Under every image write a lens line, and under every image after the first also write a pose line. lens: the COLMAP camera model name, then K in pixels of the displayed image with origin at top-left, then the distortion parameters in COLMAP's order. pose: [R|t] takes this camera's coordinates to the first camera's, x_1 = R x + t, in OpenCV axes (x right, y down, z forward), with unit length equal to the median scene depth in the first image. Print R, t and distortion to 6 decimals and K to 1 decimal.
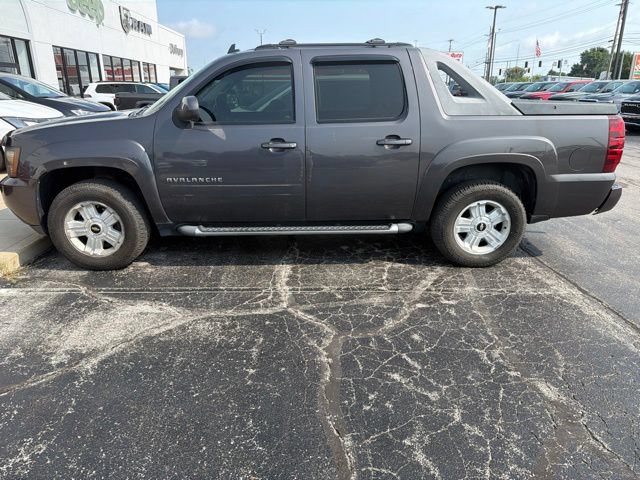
lens RADIAL K [[454.6, 0, 311.1], [0, 454.6, 238.4], [0, 0, 1]] dist [0.029510, -0.035299]
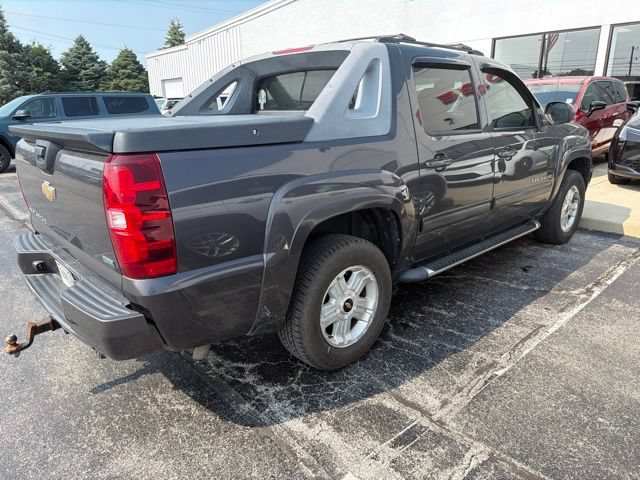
lens RADIAL K [[454.6, 0, 318.4], [0, 454.6, 233.2], [0, 0, 1]] dist [0.029510, -0.035299]
pose [[-0.760880, 0.201038, -0.616964, 0.827530], [-0.175189, 0.851845, 0.493628, -0.618178], [0.624796, 0.483677, -0.612932, 1.904991]]
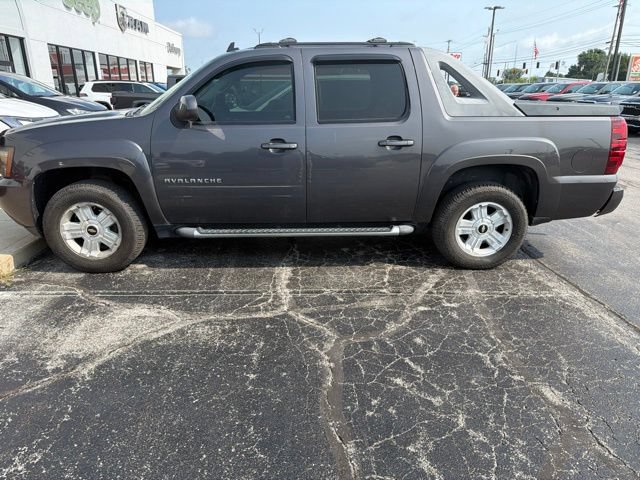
lens RADIAL K [[454.6, 0, 315.7], [0, 454.6, 243.4], [0, 0, 1]] dist [0.029510, -0.035299]
pose [[0.999906, 0.000413, 0.013687, -0.005011], [-0.000546, 0.999953, 0.009649, -0.003163], [-0.013683, -0.009656, 0.999860, 0.012482]]
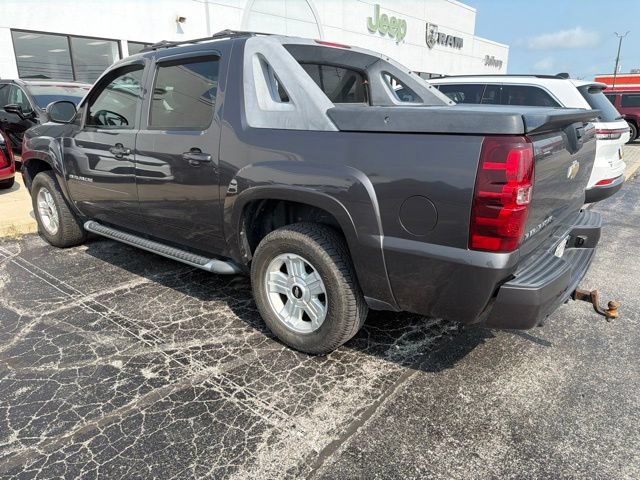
lens RADIAL K [[454.6, 0, 322.6], [0, 454.6, 235.5], [0, 0, 1]] dist [0.029510, -0.035299]
pose [[0.763818, 0.180178, -0.619773, 0.863031], [-0.200428, 0.978987, 0.037597, -0.150922], [0.613524, 0.095503, 0.783880, 0.524204]]
